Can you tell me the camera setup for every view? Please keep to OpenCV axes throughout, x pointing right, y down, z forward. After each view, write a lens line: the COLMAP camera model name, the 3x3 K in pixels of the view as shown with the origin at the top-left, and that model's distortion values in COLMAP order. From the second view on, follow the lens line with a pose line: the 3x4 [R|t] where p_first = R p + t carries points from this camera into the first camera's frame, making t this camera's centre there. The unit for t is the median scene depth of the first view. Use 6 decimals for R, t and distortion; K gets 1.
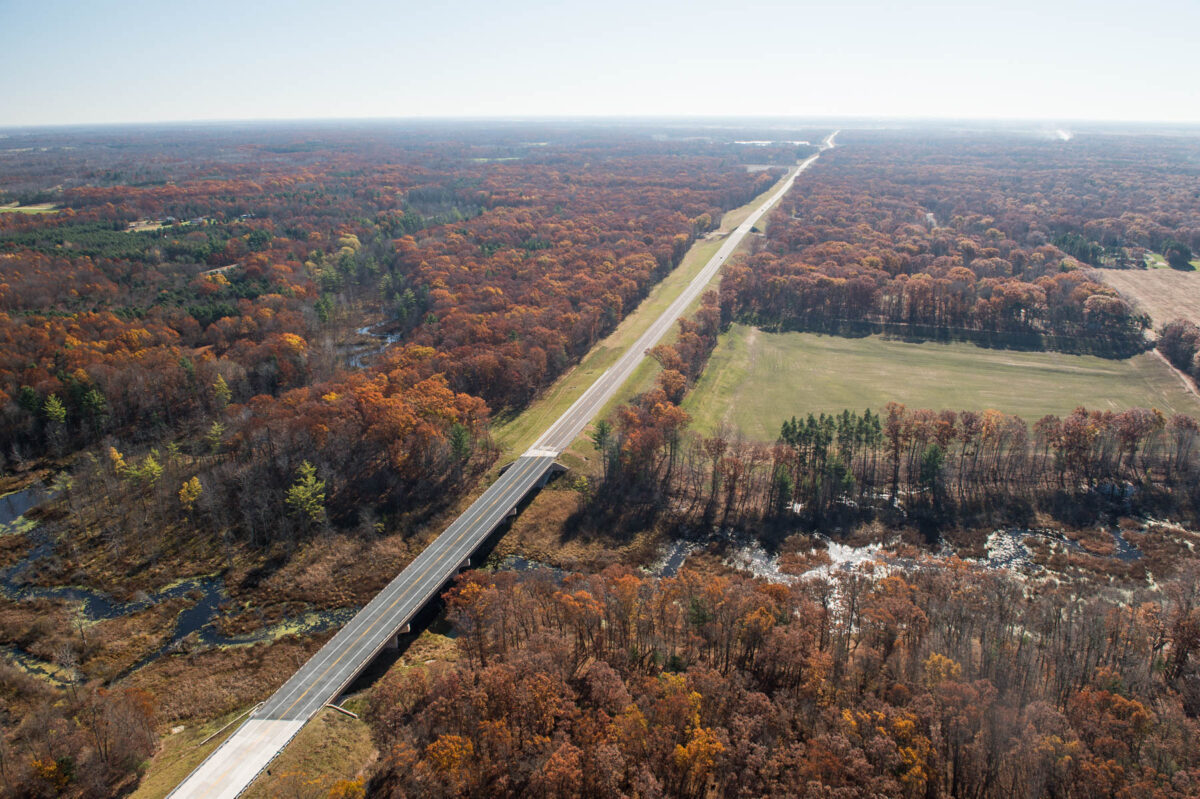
lens RADIAL K [[858.7, 0, 600.0], [0, 858.7, 399.5], [0, 0, 1]] dist [-0.041294, -0.003182]
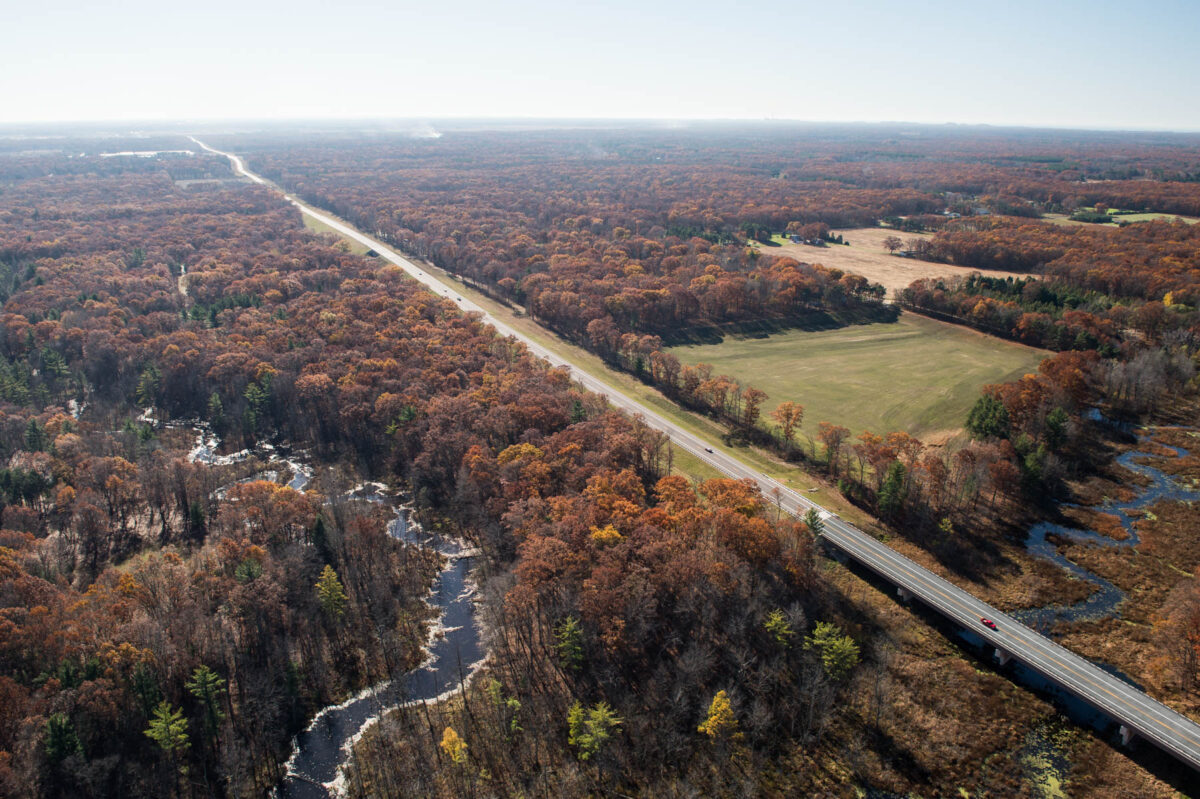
lens RADIAL K [[894.2, 0, 600.0], [0, 894.2, 399.5], [0, 0, 1]] dist [-0.038250, -0.003389]
pose [[0.724412, -0.208466, 0.657091, -0.840012], [0.216693, 0.973725, 0.070026, -0.176338], [-0.654424, 0.091659, 0.750551, 0.445972]]
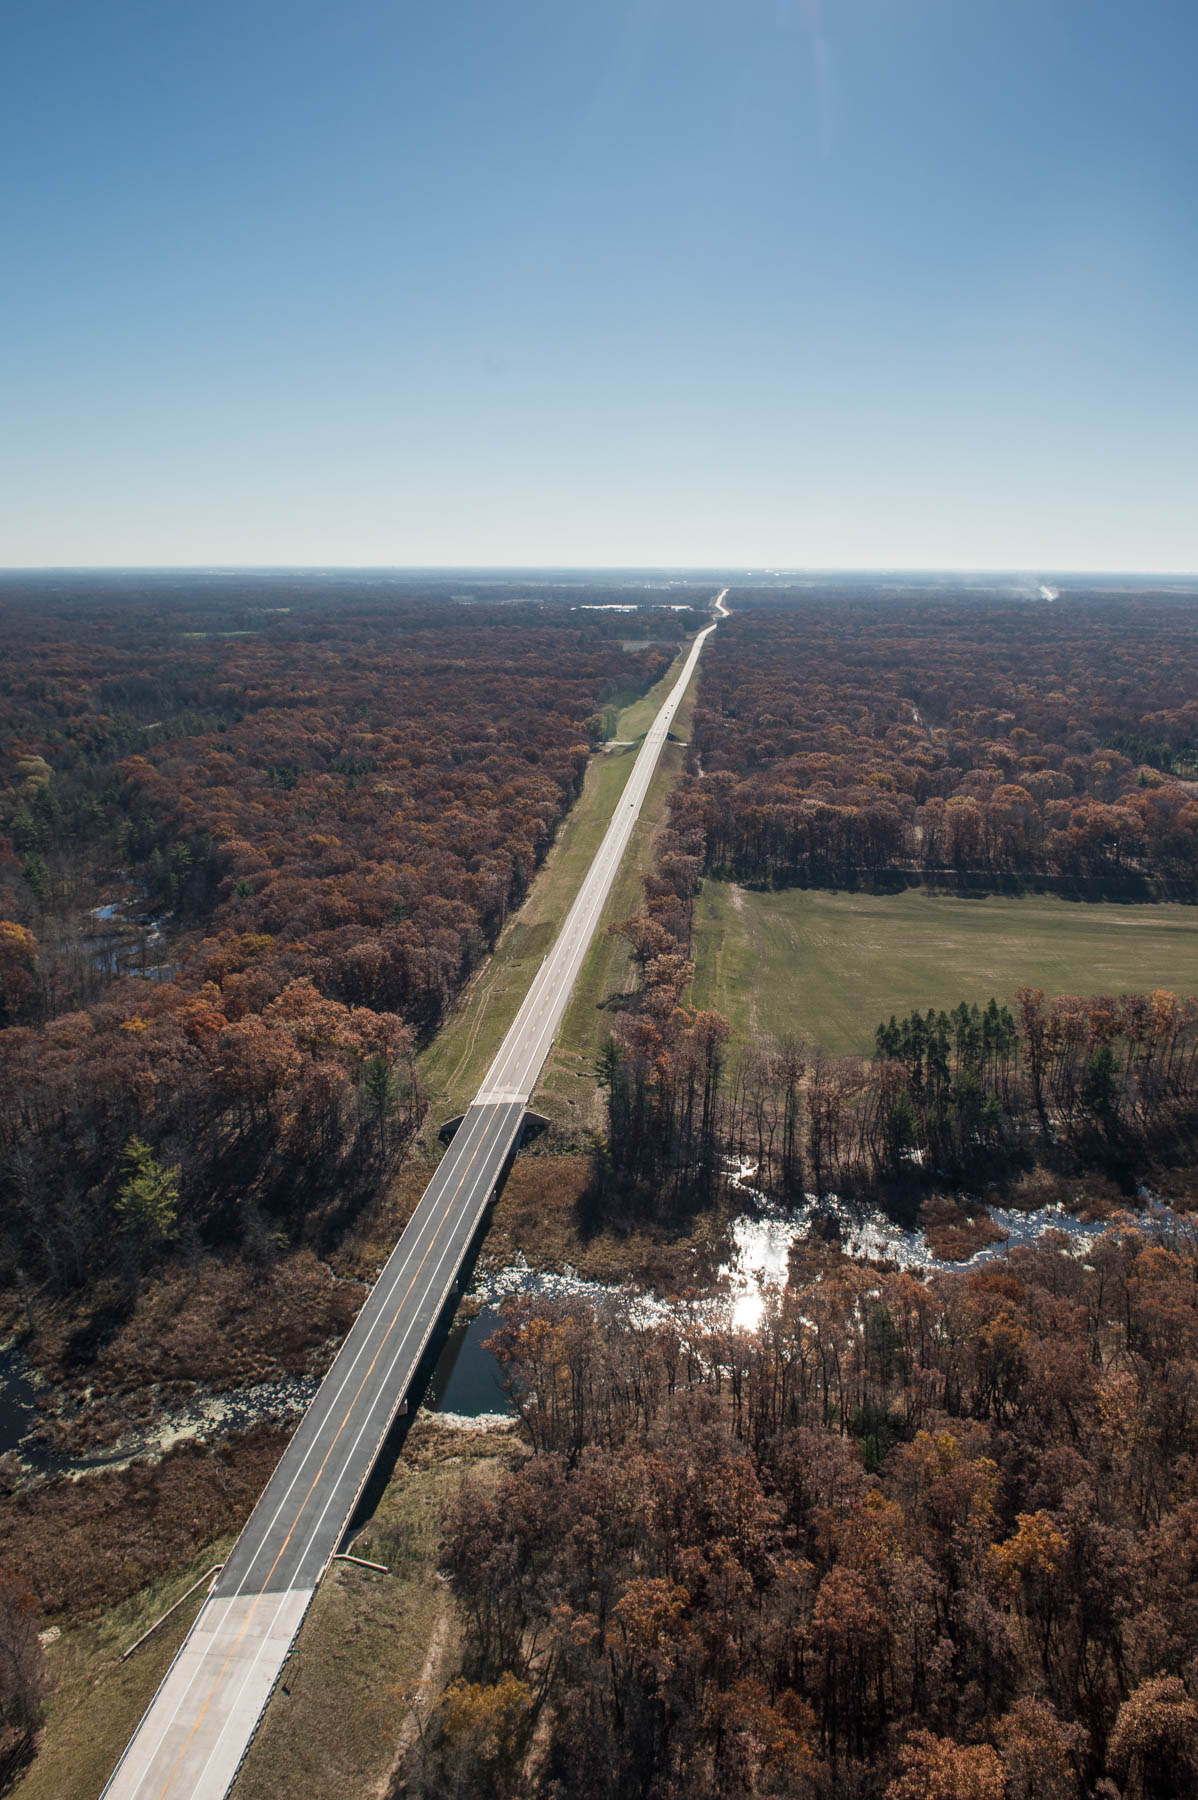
lens RADIAL K [[1341.3, 0, 599.0], [0, 1341.3, 900.0], [0, 0, 1]] dist [-0.038250, -0.003389]
pose [[0.983225, -0.037845, 0.178426, -0.169336], [0.051412, 0.996076, -0.072033, -0.006581], [-0.175000, 0.079998, 0.981313, 0.027600]]
